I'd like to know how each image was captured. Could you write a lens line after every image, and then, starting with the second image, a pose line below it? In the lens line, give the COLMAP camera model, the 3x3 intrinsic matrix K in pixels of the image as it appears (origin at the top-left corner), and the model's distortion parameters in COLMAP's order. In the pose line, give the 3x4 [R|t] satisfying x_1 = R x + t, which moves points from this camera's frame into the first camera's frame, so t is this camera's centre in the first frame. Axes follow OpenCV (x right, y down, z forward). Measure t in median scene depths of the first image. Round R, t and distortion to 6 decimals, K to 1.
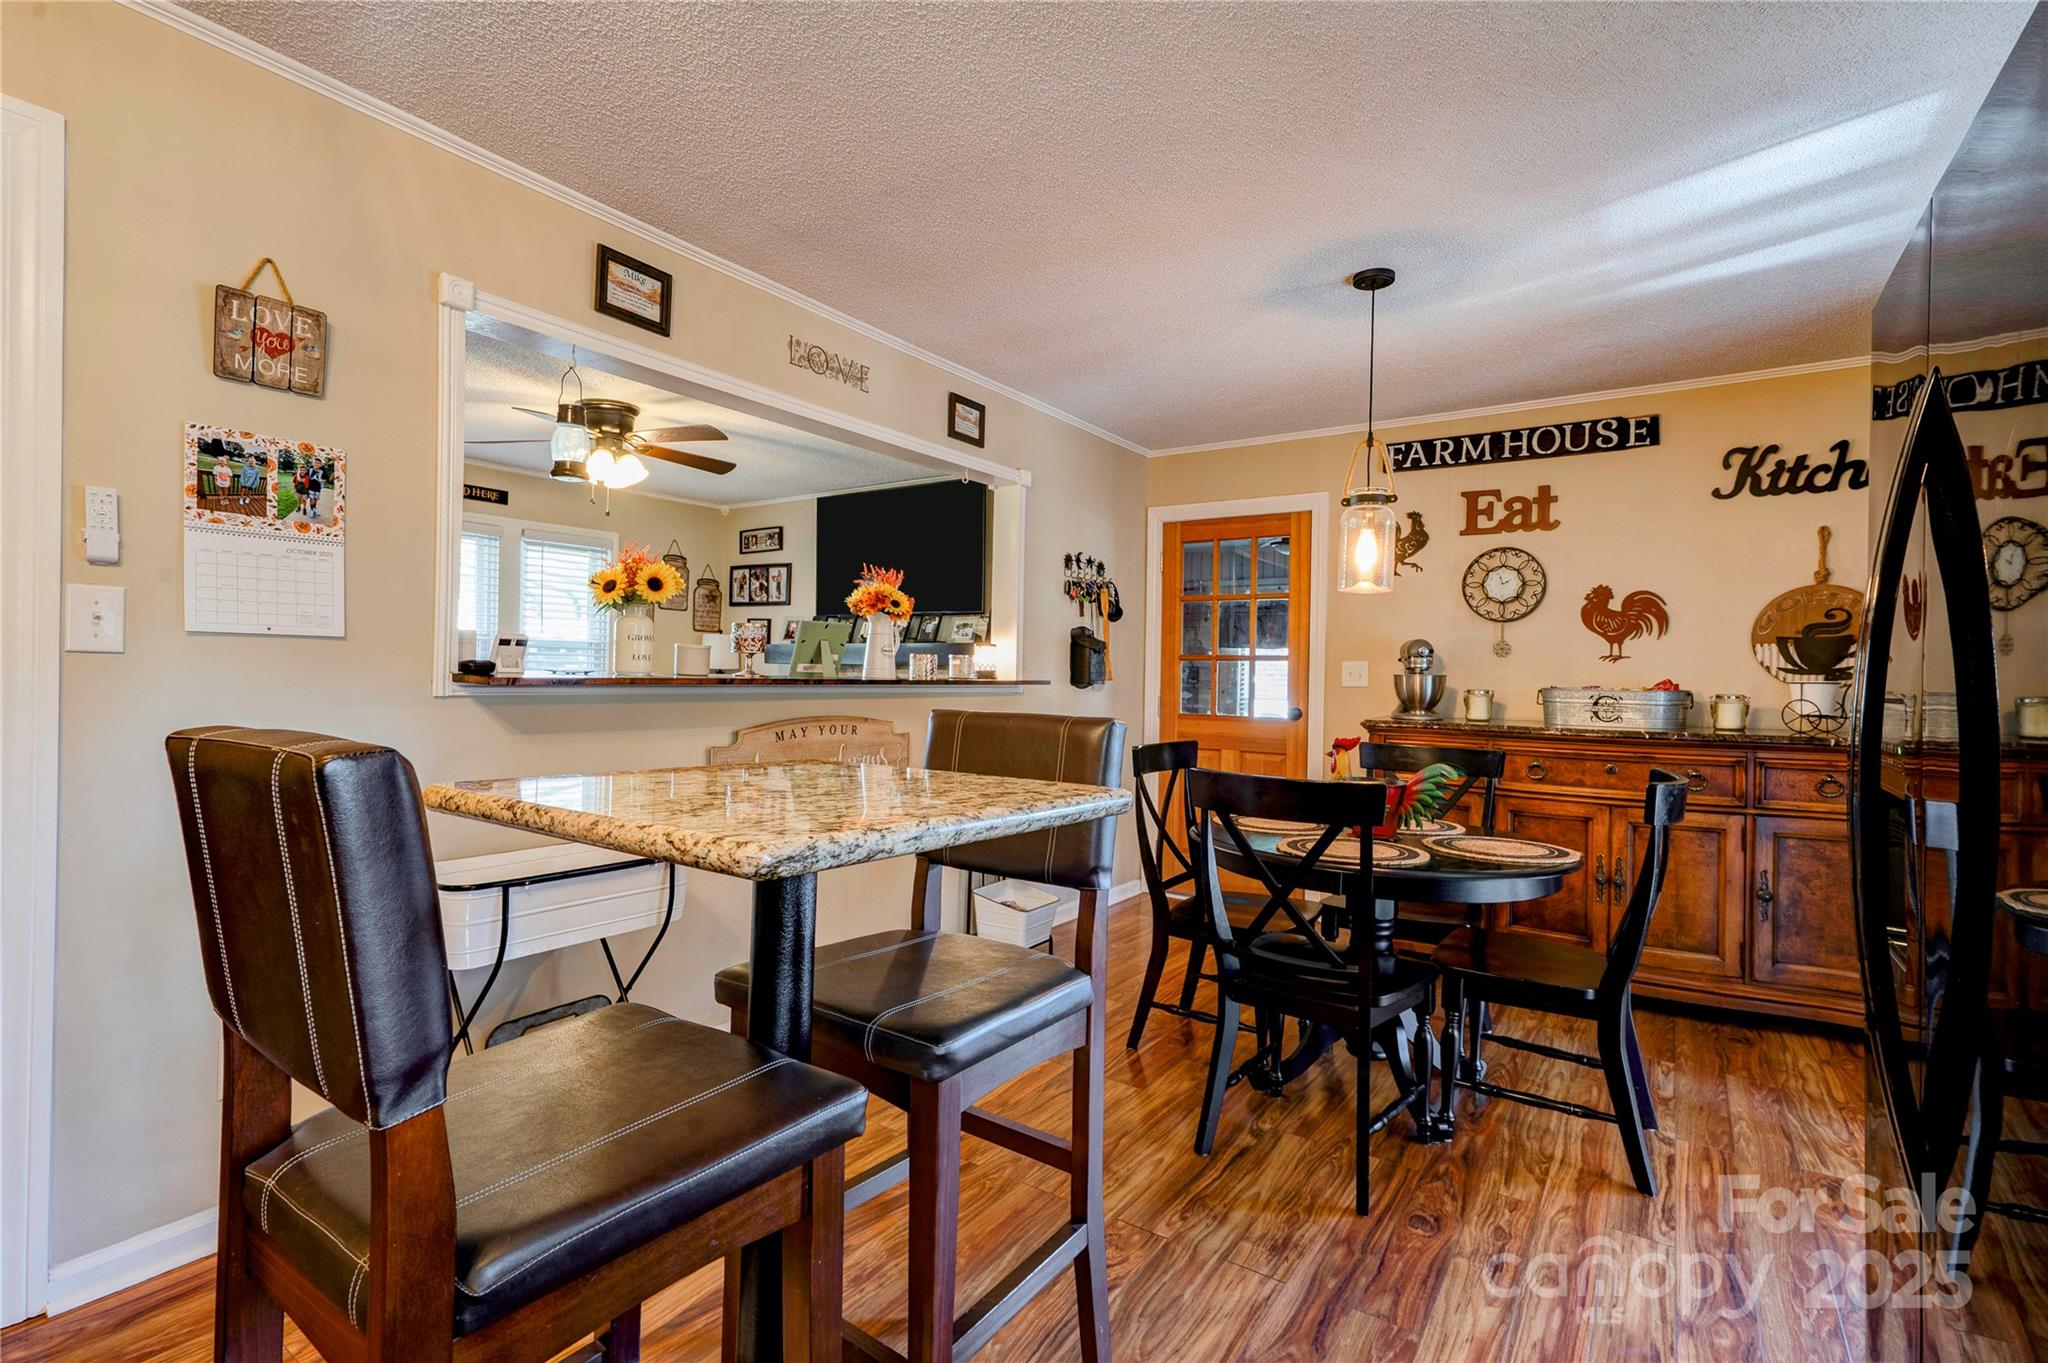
lens RADIAL K [[937.2, 0, 1007.8], [0, 937.2, 678.2], [0, 0, 1]] dist [-0.006859, 0.011407]
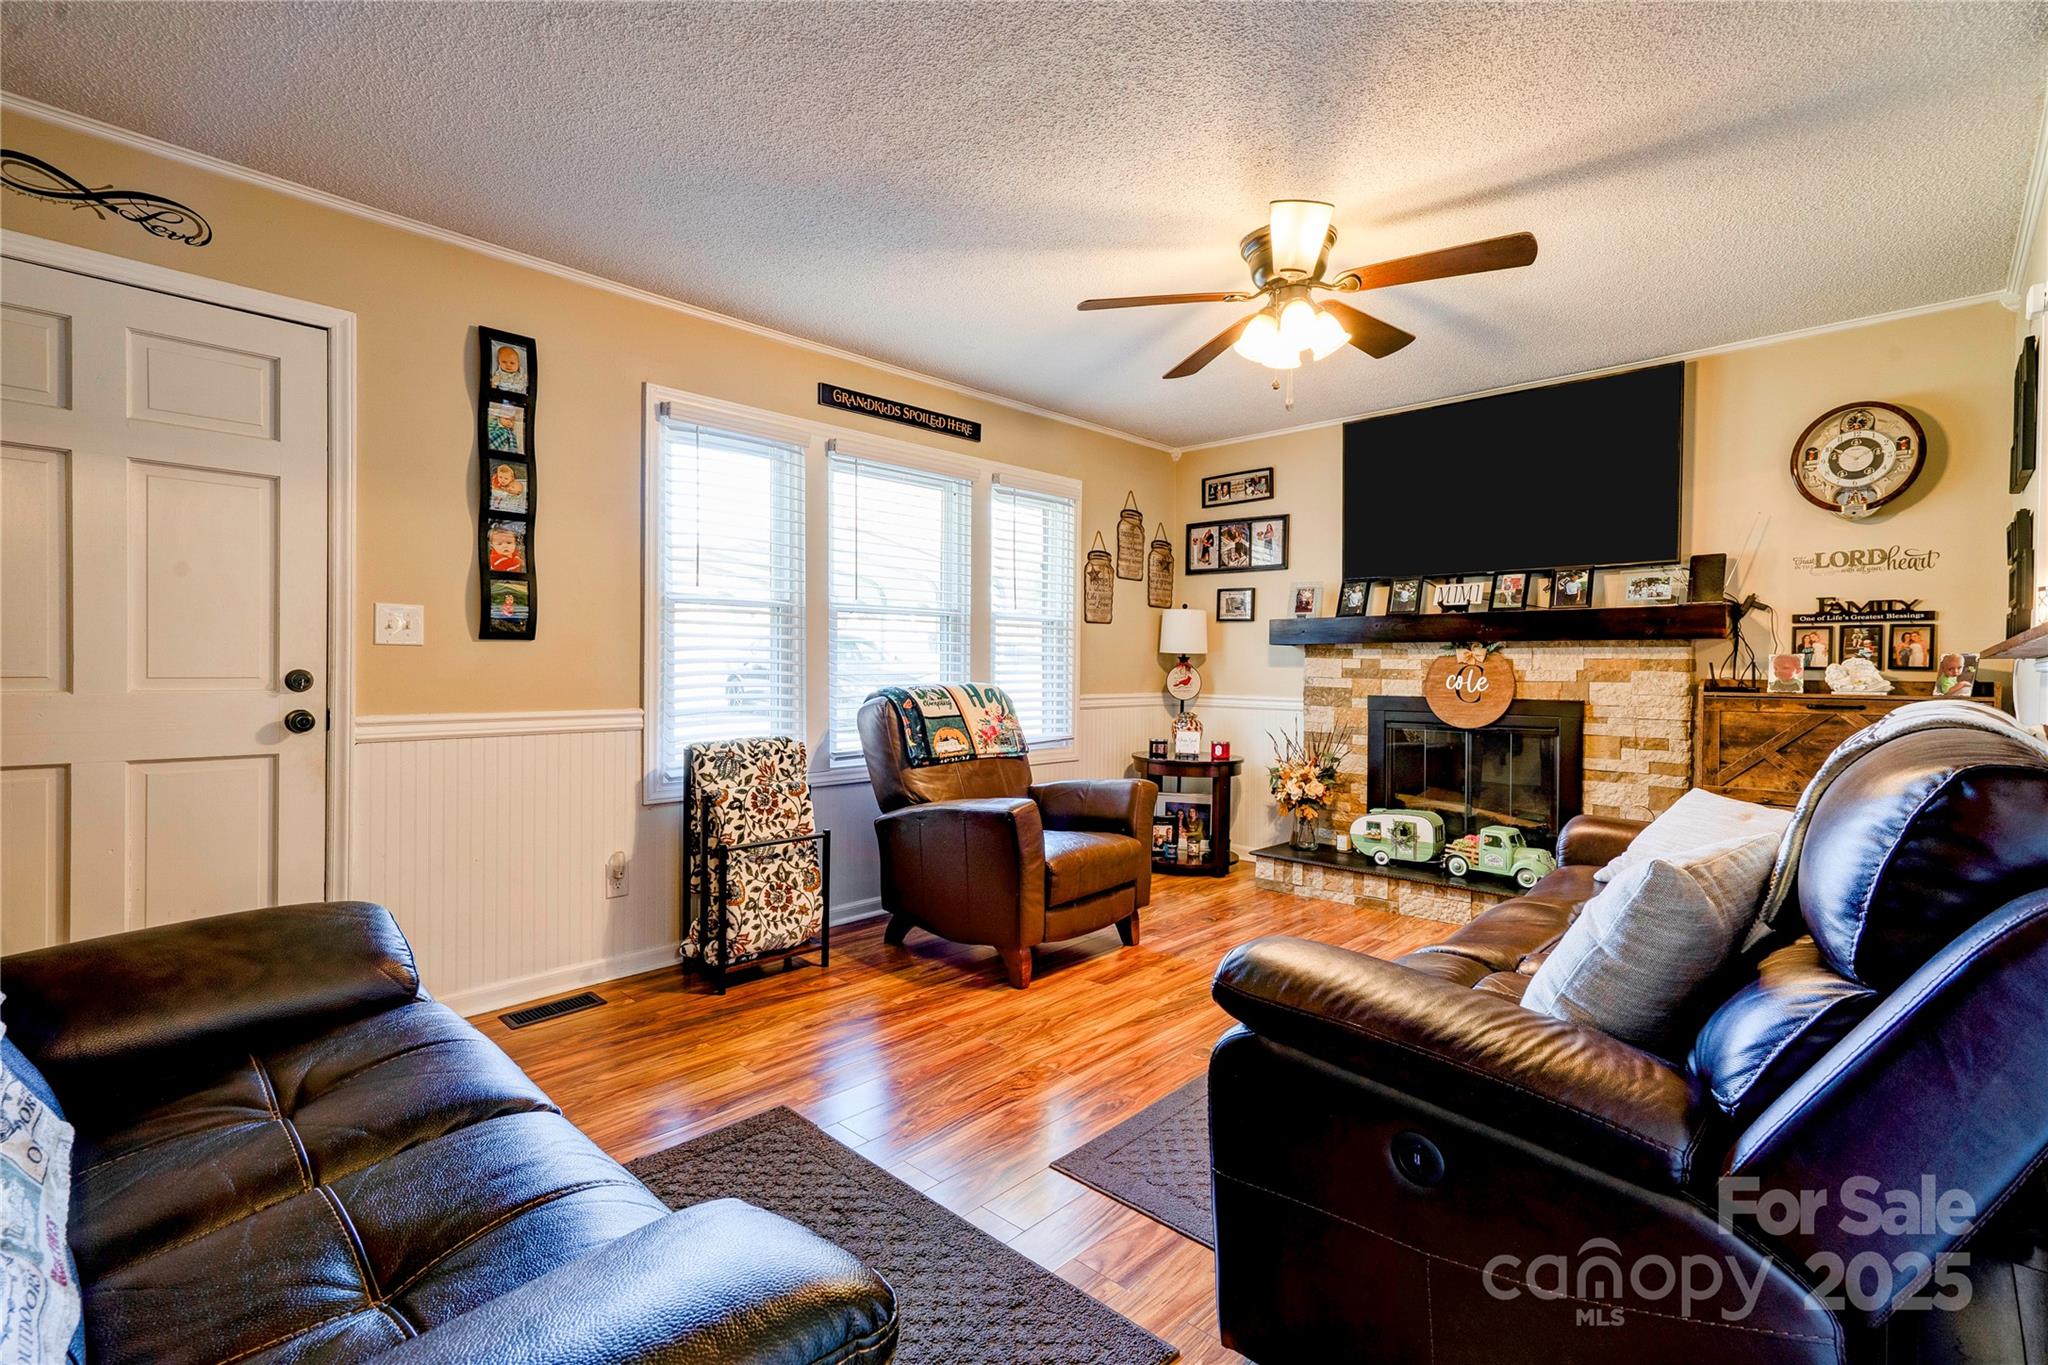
lens RADIAL K [[937.2, 0, 1005.2], [0, 937.2, 676.9], [0, 0, 1]] dist [-0.006859, 0.011407]
pose [[0.984309, -0.008647, -0.176244, -0.318017], [0.008935, 0.999960, 0.000838, 0.006768], [0.176230, -0.002400, 0.984346, 0.203755]]
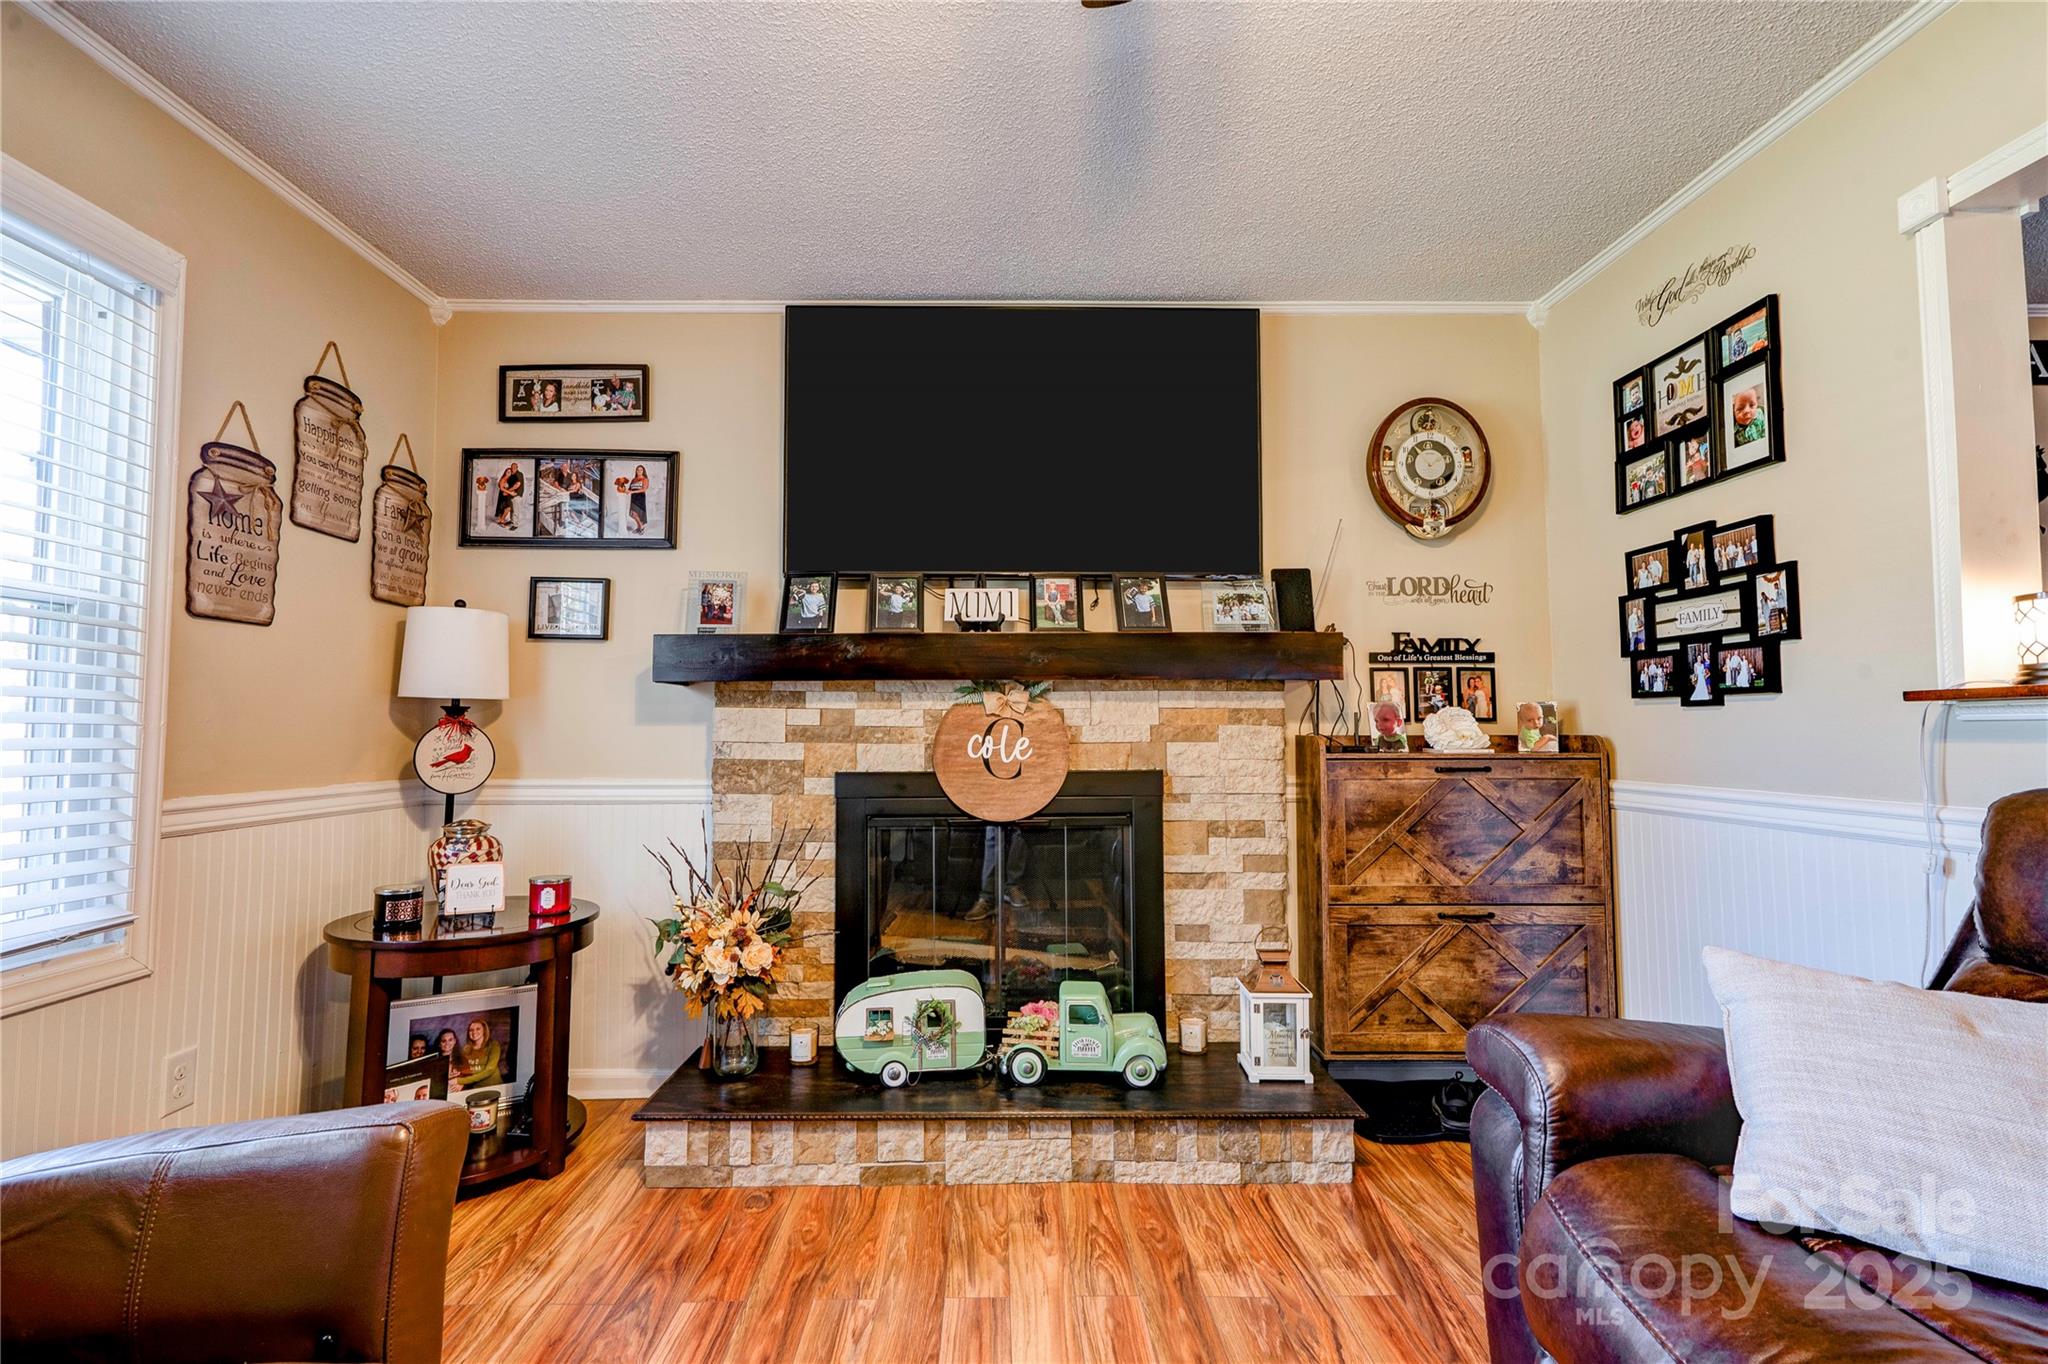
lens RADIAL K [[937.2, 0, 1017.3], [0, 937.2, 680.6], [0, 0, 1]] dist [-0.006859, 0.011407]
pose [[0.815957, 0.010731, 0.578013, -0.343319], [0.021566, 0.998567, -0.048981, 0.005654], [-0.577711, 0.052432, 0.814556, 0.553986]]
